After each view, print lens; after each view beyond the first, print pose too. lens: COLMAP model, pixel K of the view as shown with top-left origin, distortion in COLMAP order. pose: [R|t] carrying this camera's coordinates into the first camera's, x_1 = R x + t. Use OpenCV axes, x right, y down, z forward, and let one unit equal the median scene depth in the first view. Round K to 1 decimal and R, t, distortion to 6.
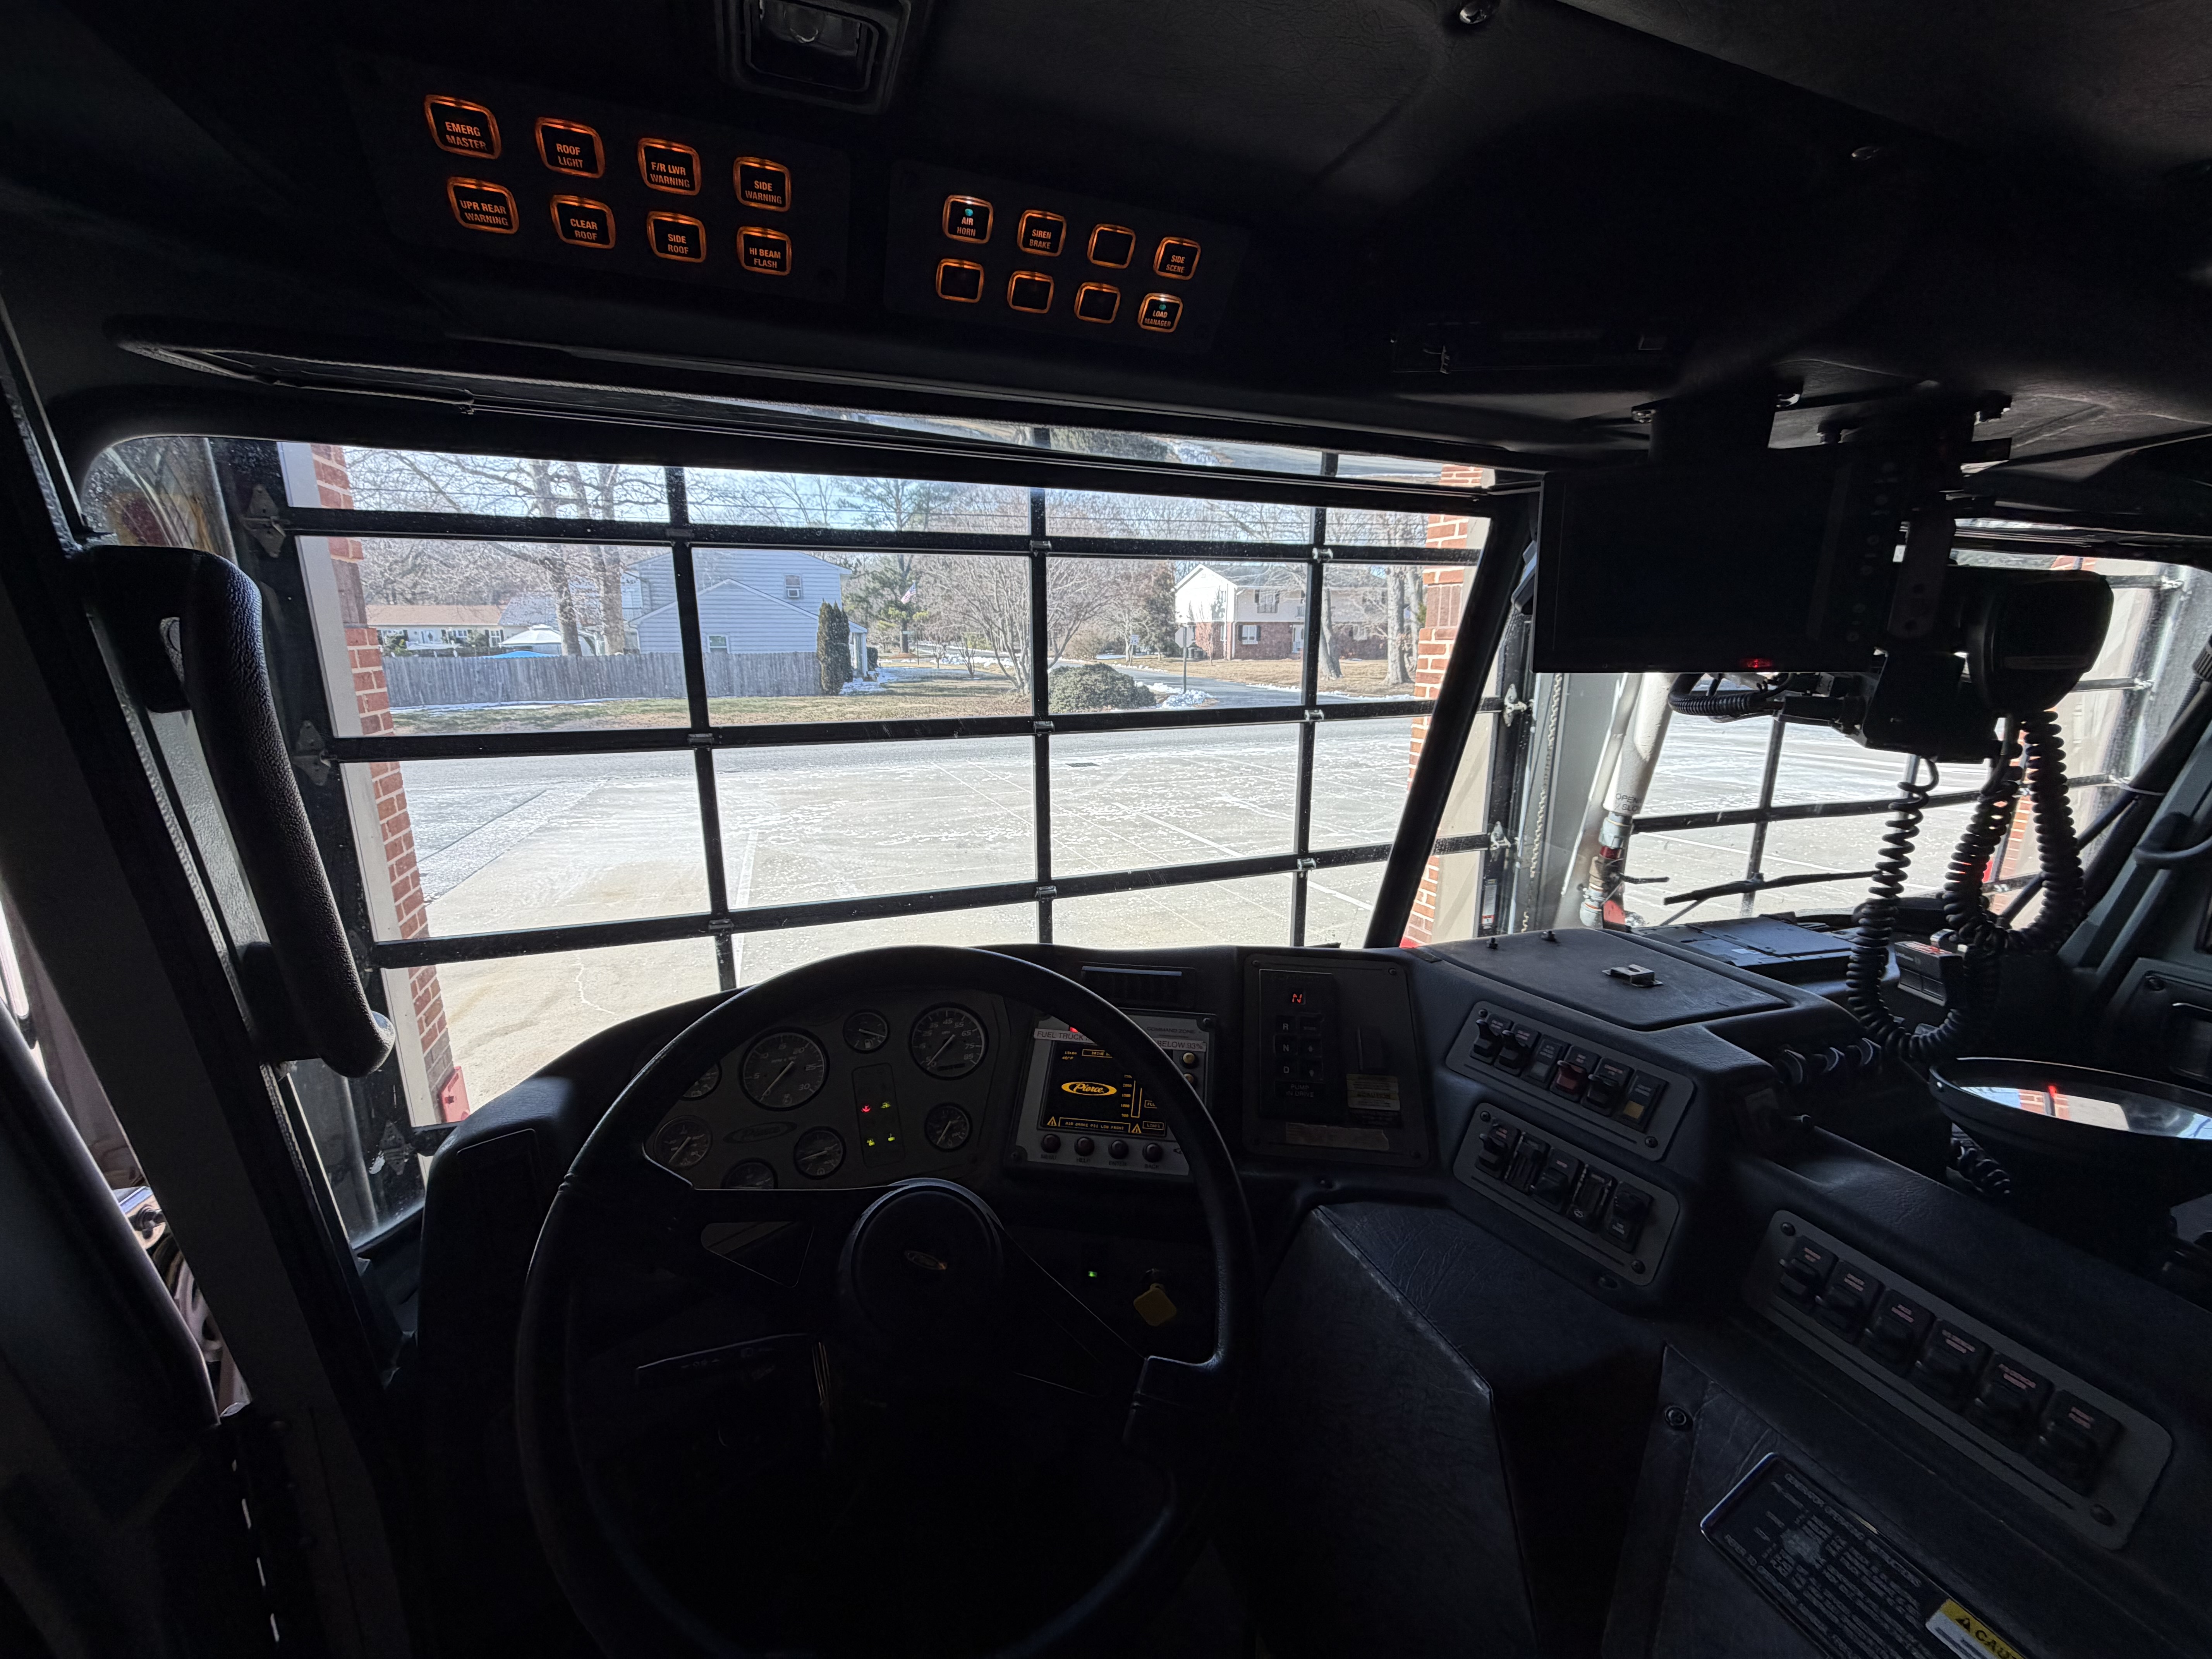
lens RADIAL K [[880.2, 0, 1097.4], [0, 880.2, 816.5], [0, 0, 1]] dist [-0.017842, -0.000482]
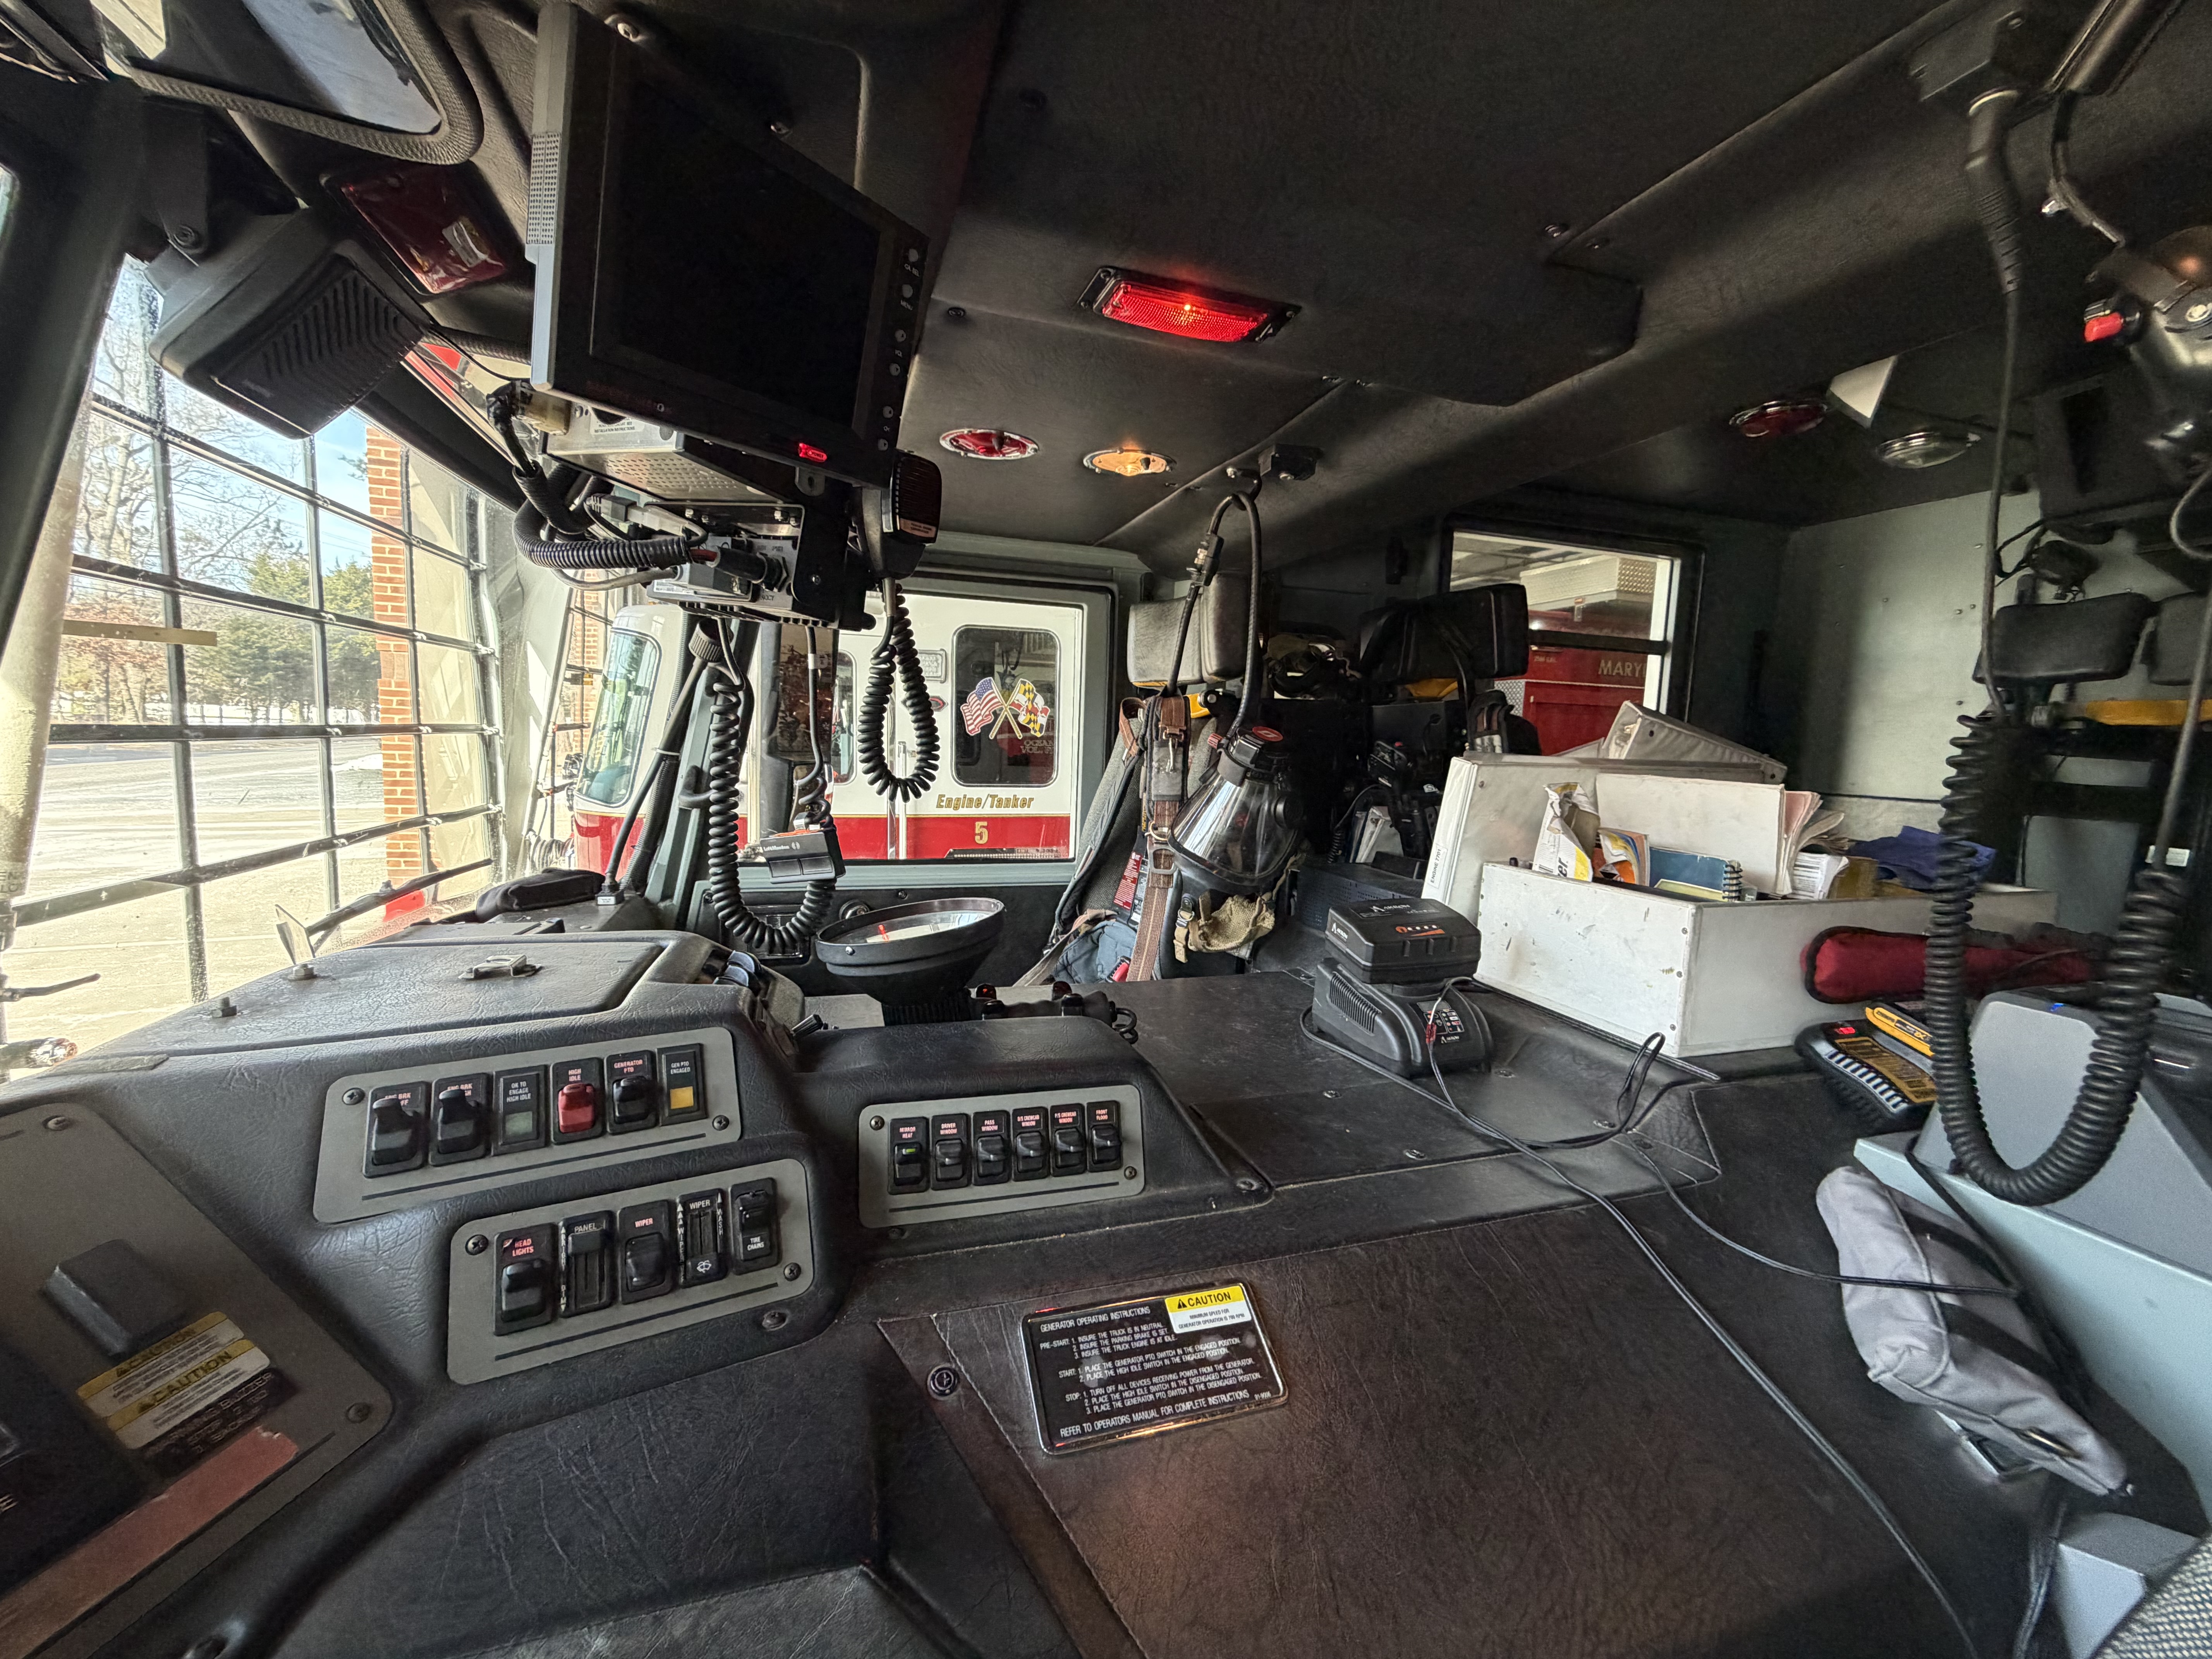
lens RADIAL K [[880.2, 0, 1100.2], [0, 880.2, 812.0], [0, 0, 1]] dist [-0.017842, -0.000482]
pose [[0.029252, -0.088456, 0.995650, -0.069416], [0.172358, 0.981603, 0.082144, 0.095536], [-0.984600, 0.169206, 0.043960, 0.539133]]
